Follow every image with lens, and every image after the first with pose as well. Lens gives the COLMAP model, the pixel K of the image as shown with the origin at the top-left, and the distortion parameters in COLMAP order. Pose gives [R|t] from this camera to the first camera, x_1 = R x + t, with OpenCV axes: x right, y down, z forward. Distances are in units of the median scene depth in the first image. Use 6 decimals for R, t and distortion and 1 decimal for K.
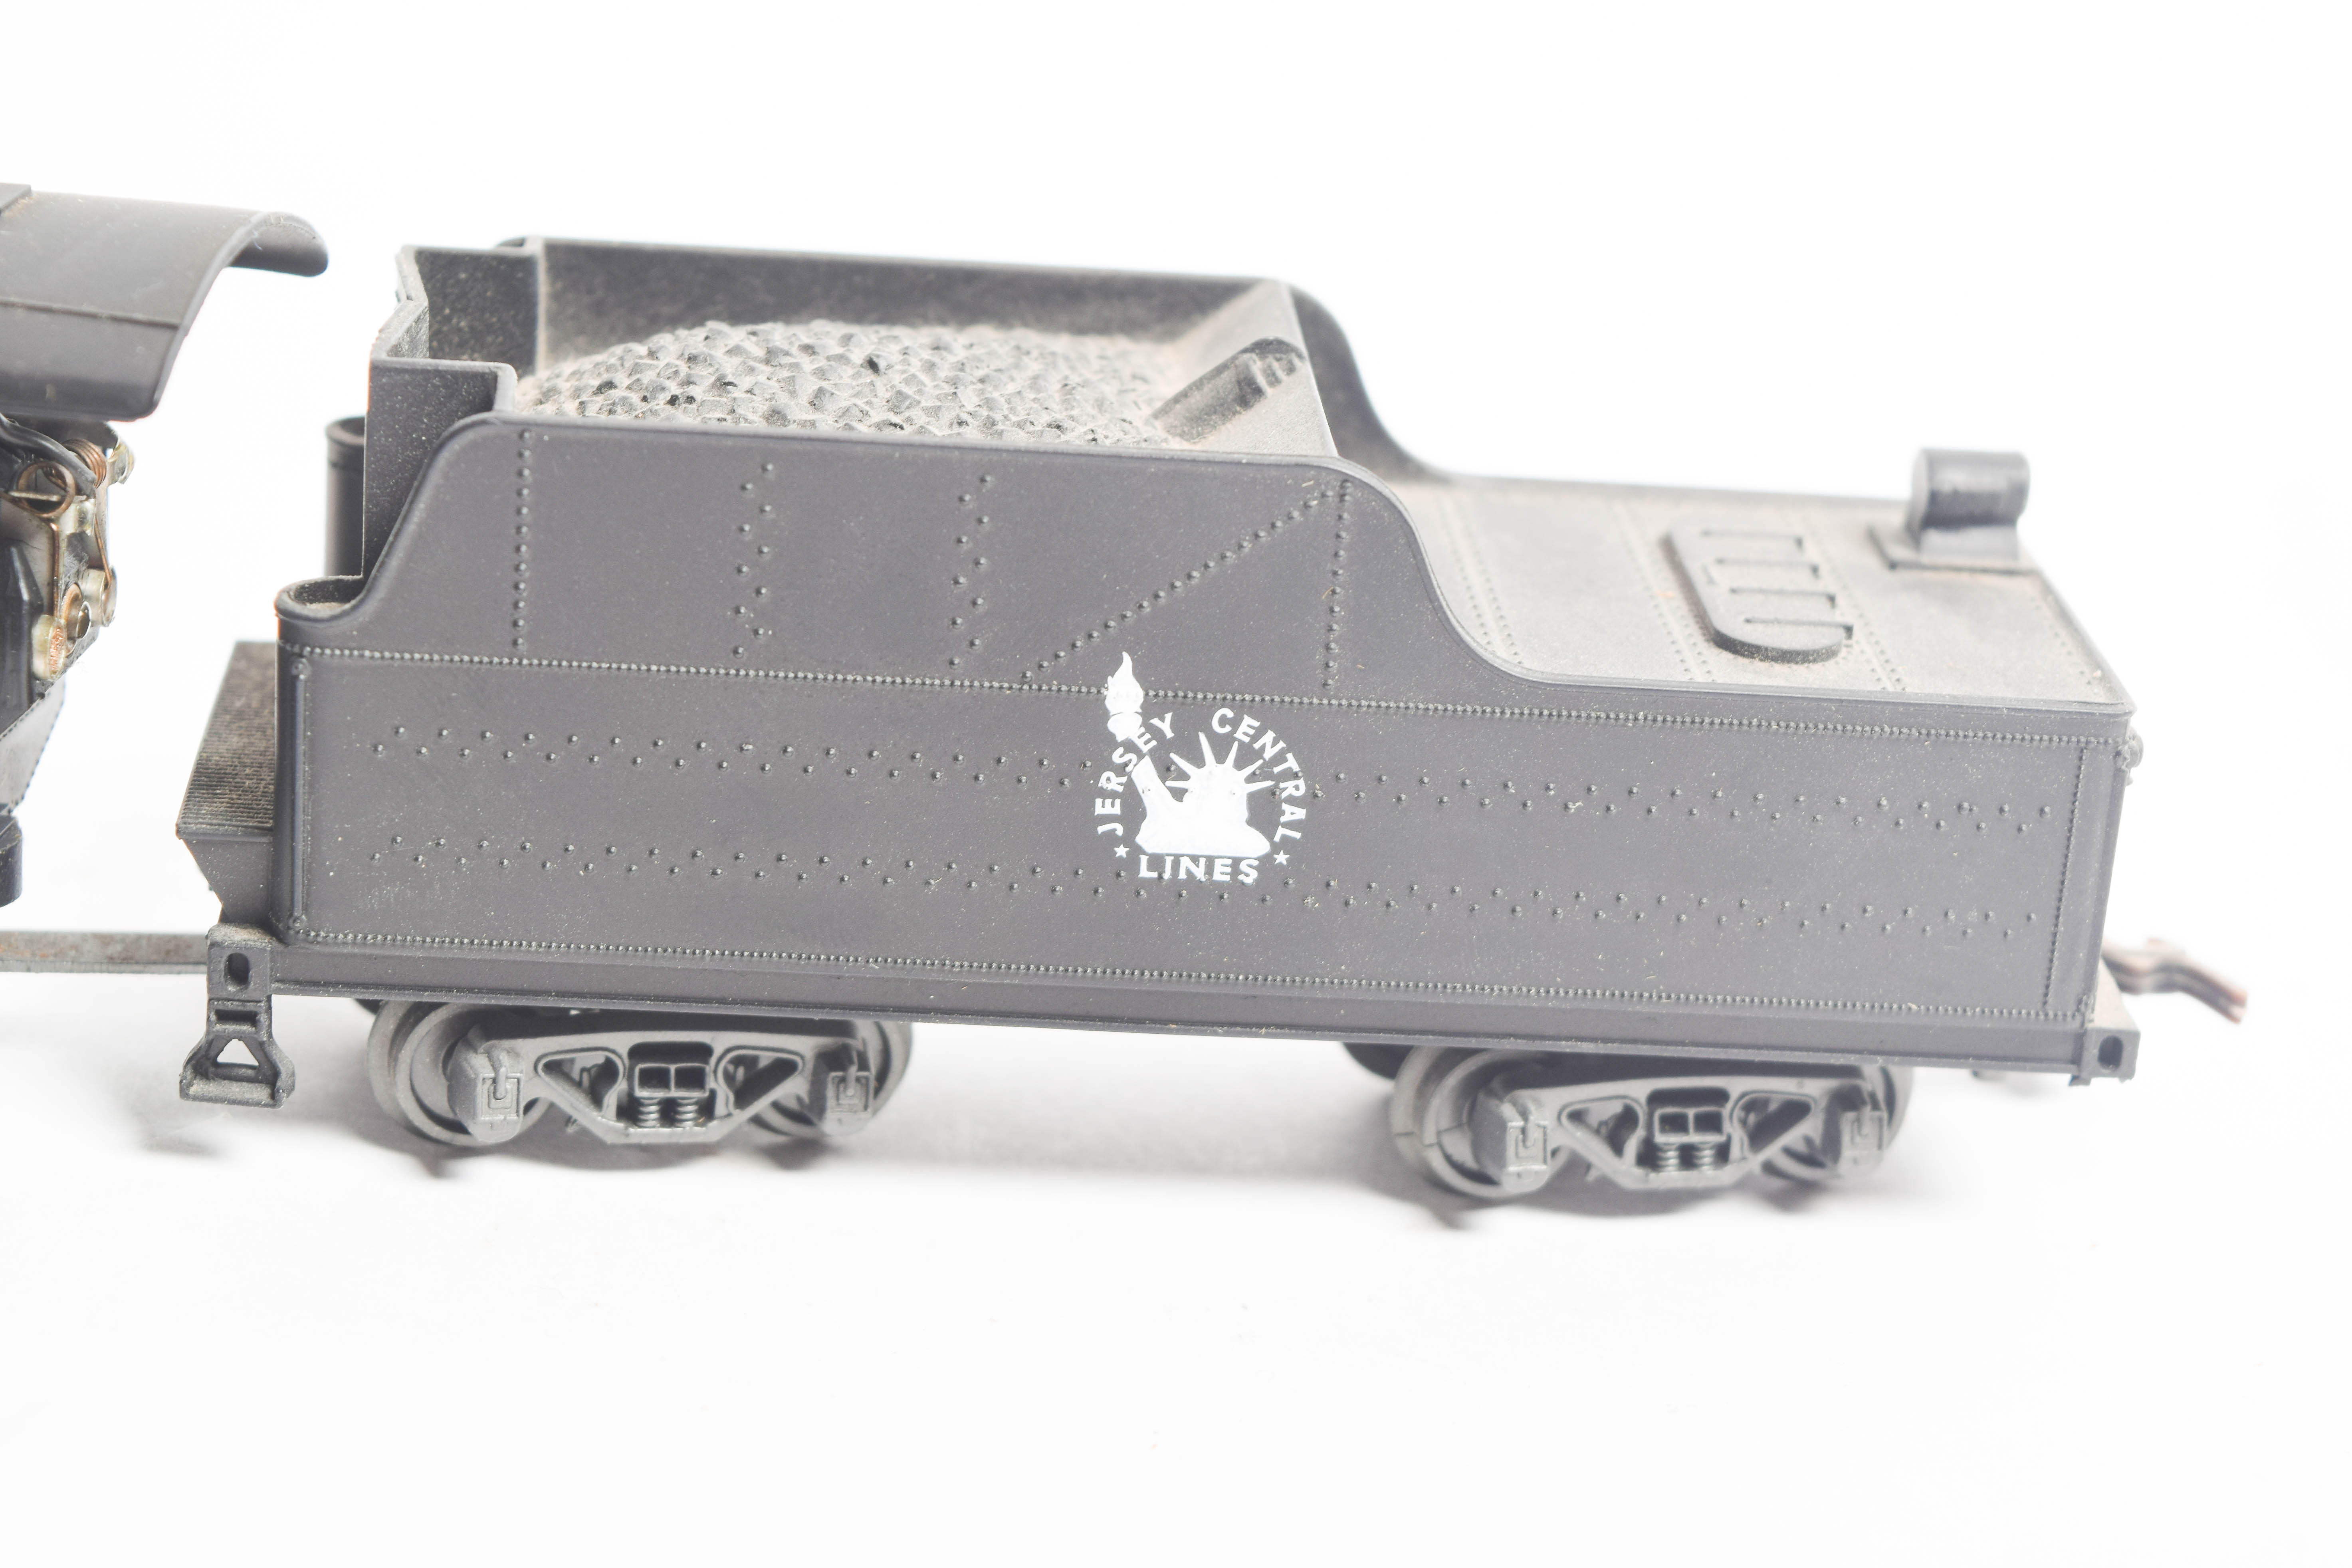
lens RADIAL K [[5476.7, 0, 1176.0], [0, 5476.7, 784.0], [0, 0, 1]] dist [-0.044522, -0.072737]
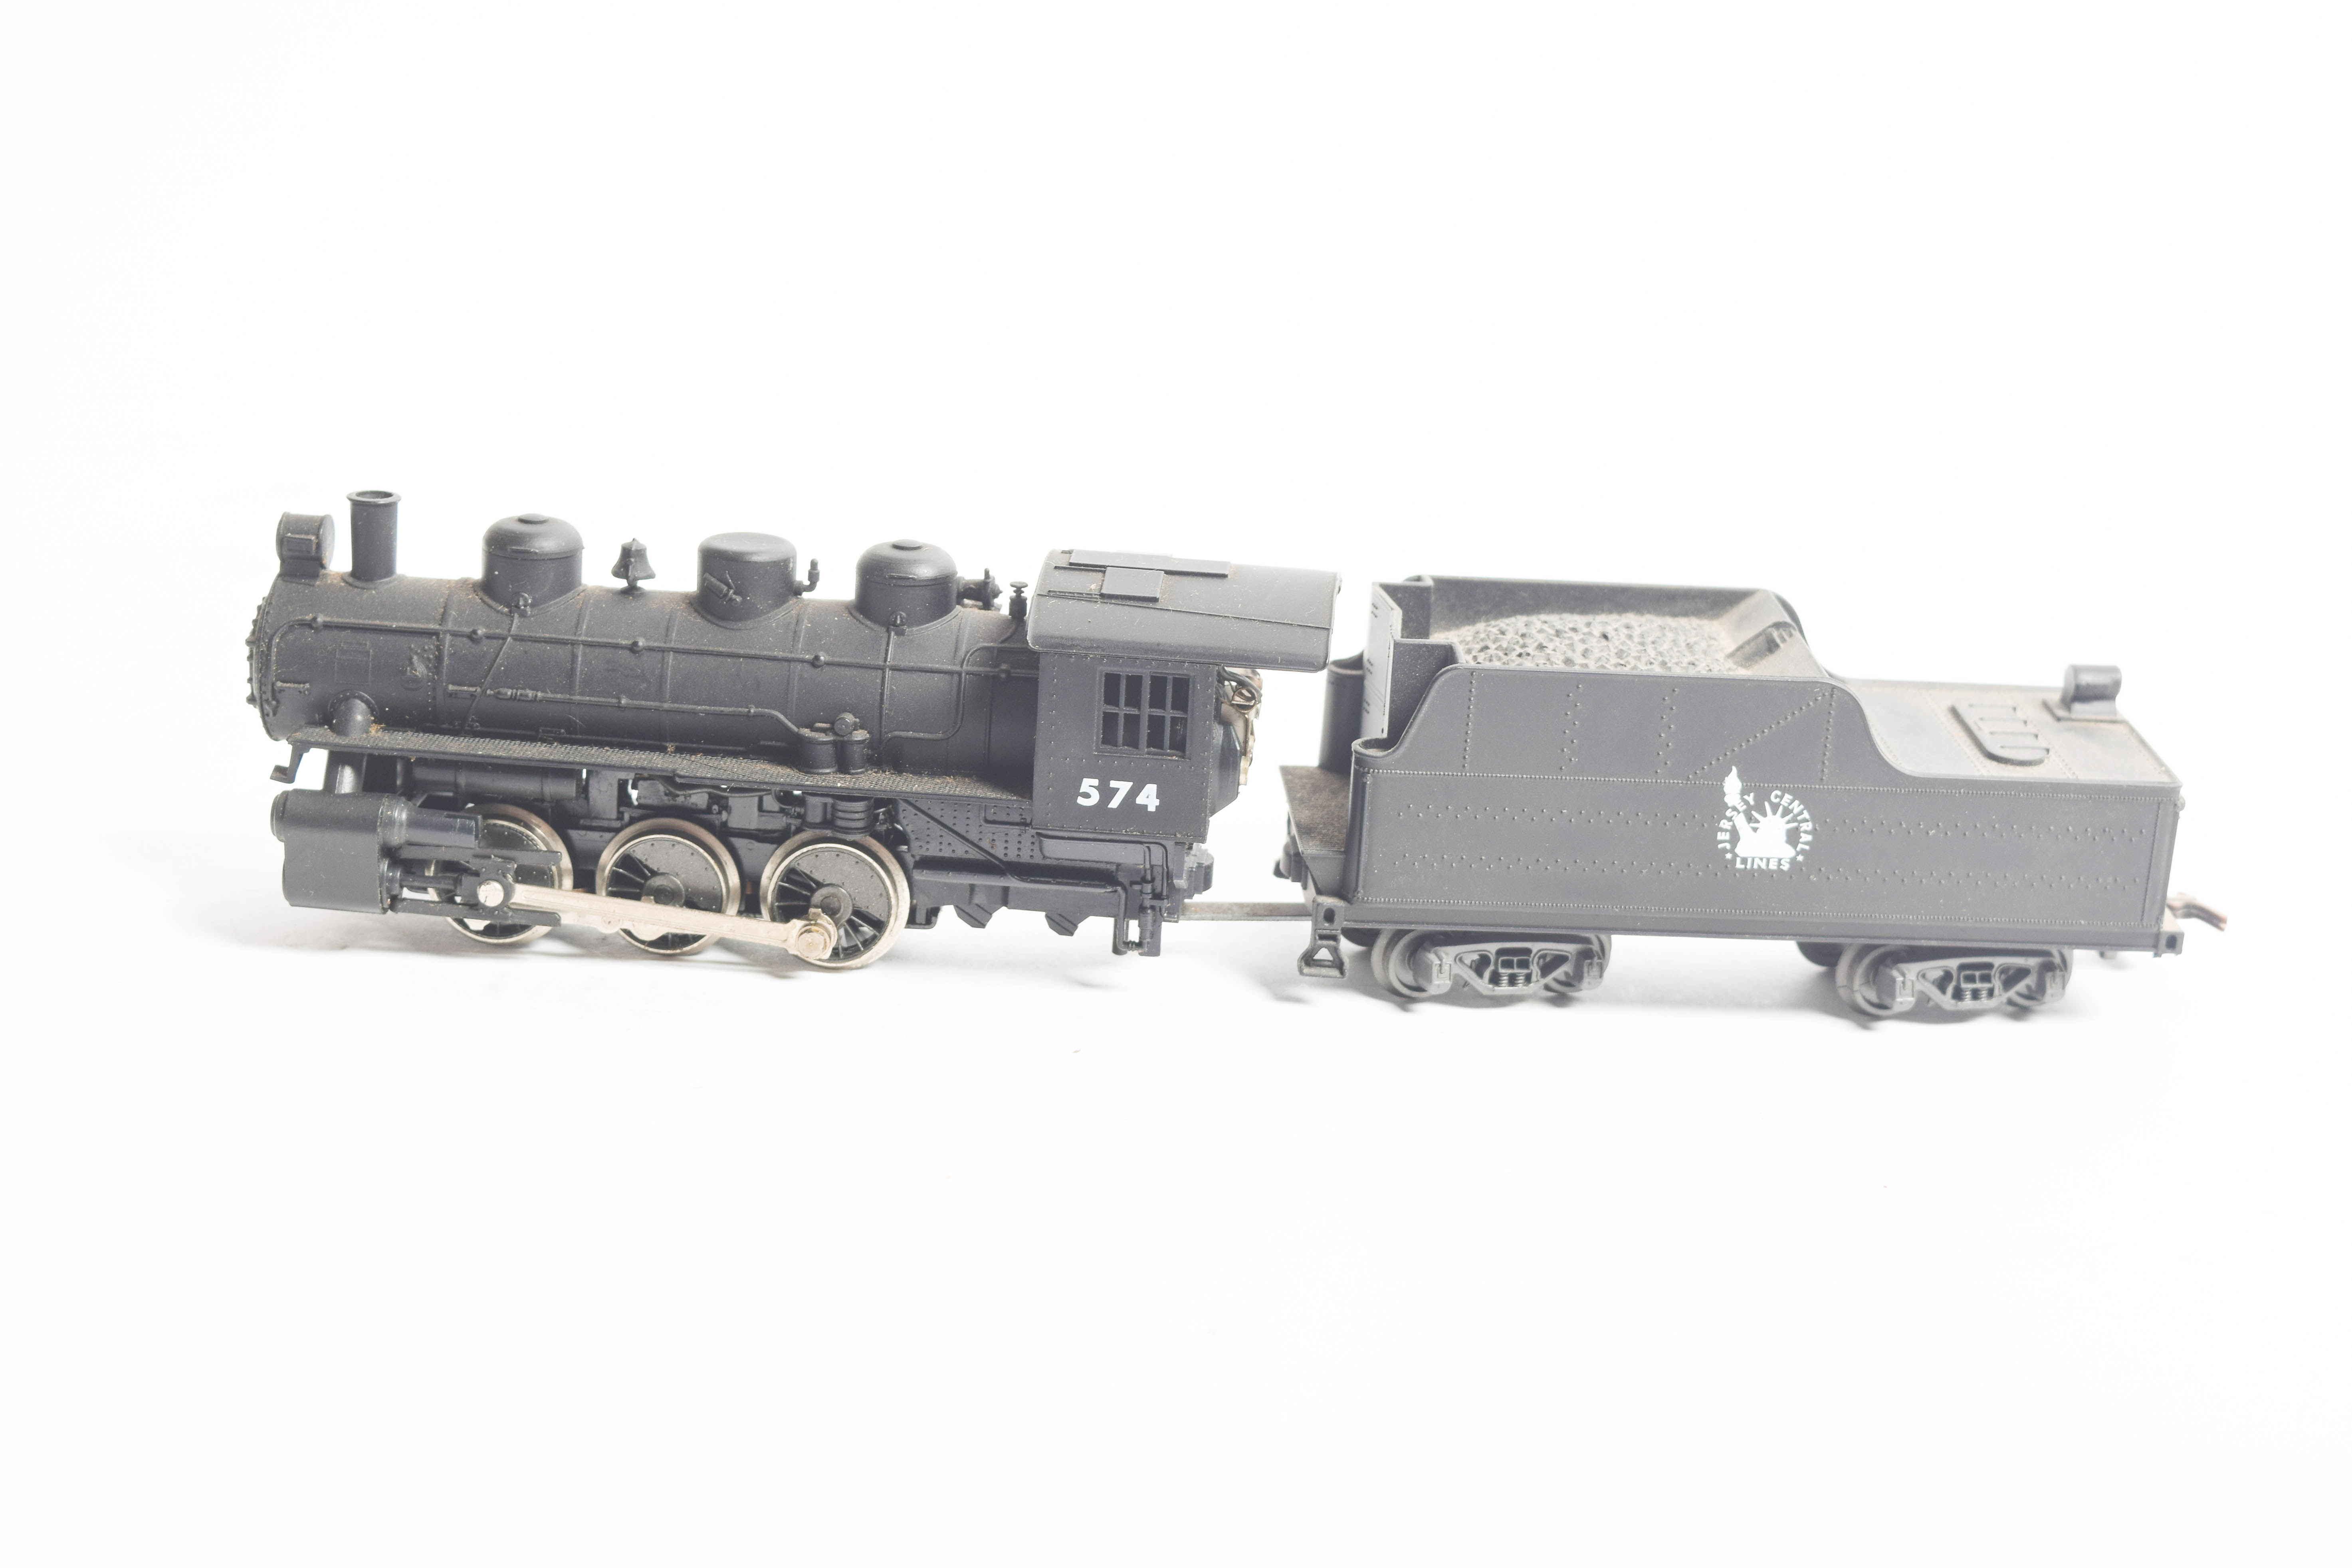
lens RADIAL K [[4256.8, 0, 1176.0], [0, 4256.8, 784.0], [0, 0, 1]] dist [-0.034562, -0.126676]
pose [[0.999882, -0.015123, -0.002578, -0.220891], [0.015080, 0.999756, -0.016123, 0.007353], [0.002821, 0.016082, 0.999867, -0.696392]]
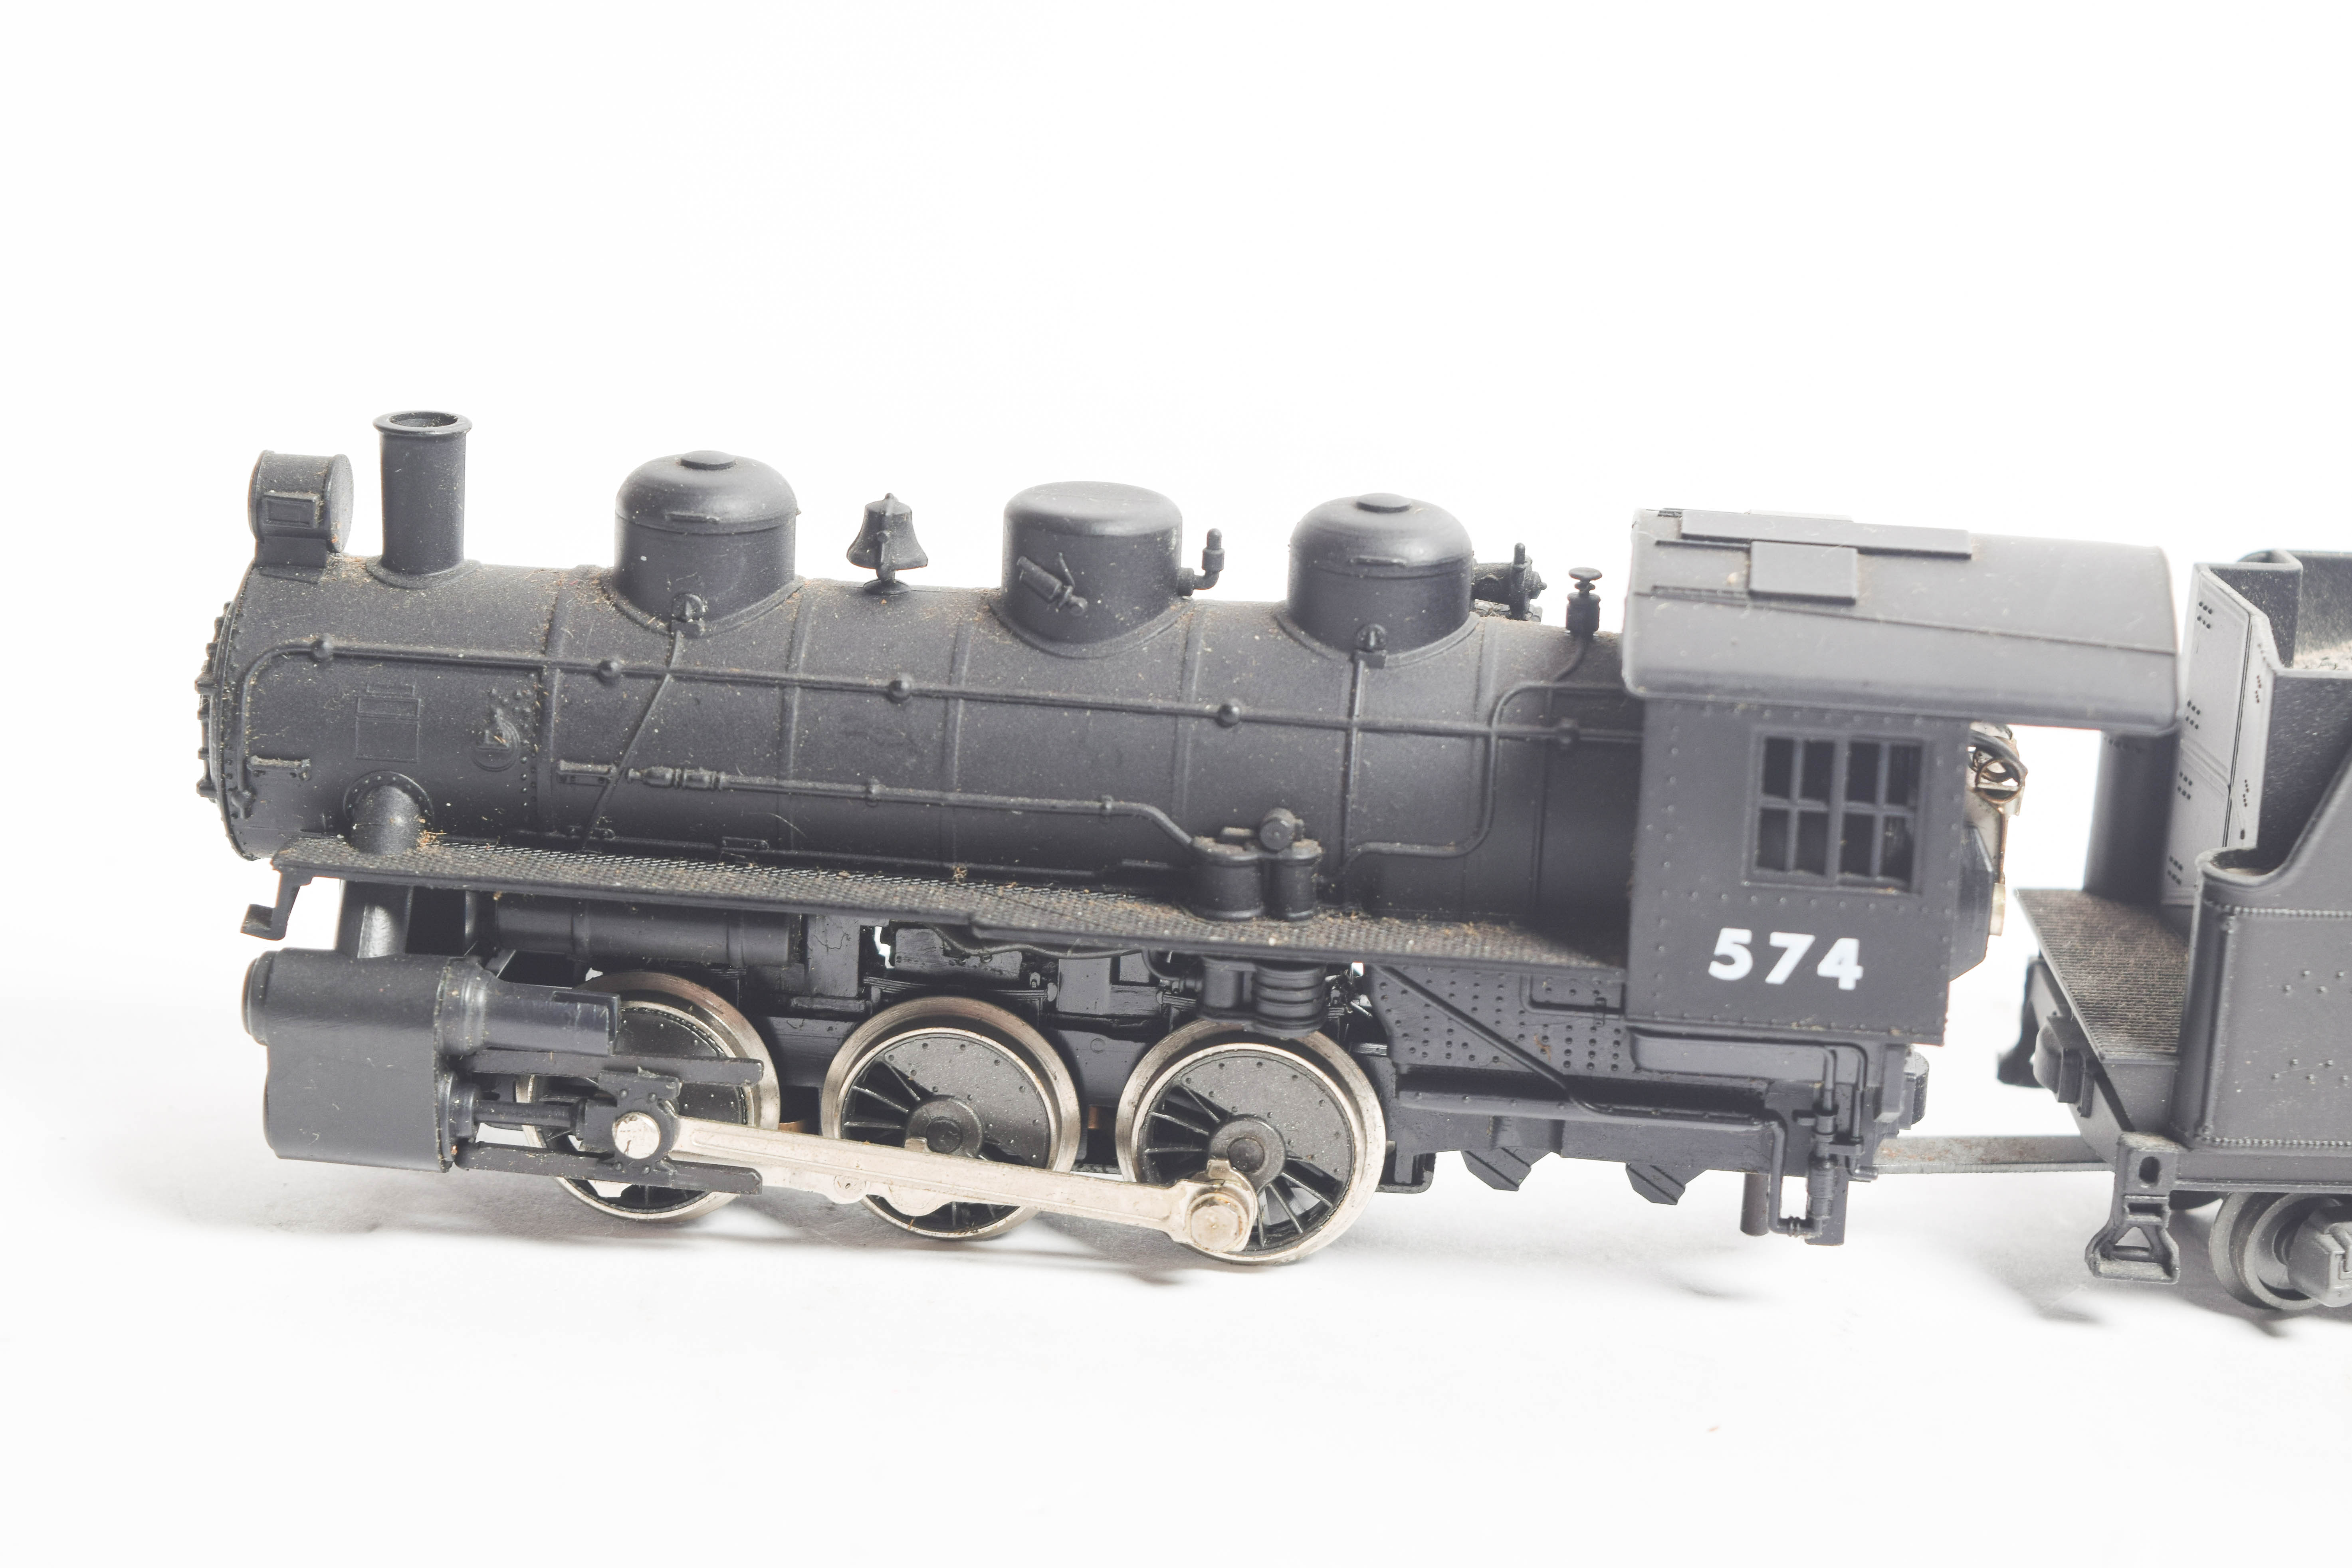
lens RADIAL K [[5476.7, 0, 1176.0], [0, 5476.7, 784.0], [0, 0, 1]] dist [-0.044522, -0.072737]
pose [[0.999044, -0.019974, -0.038881, -0.328418], [0.019239, 0.999631, -0.019197, -0.031811], [0.039250, 0.018431, 0.999059, -0.220591]]
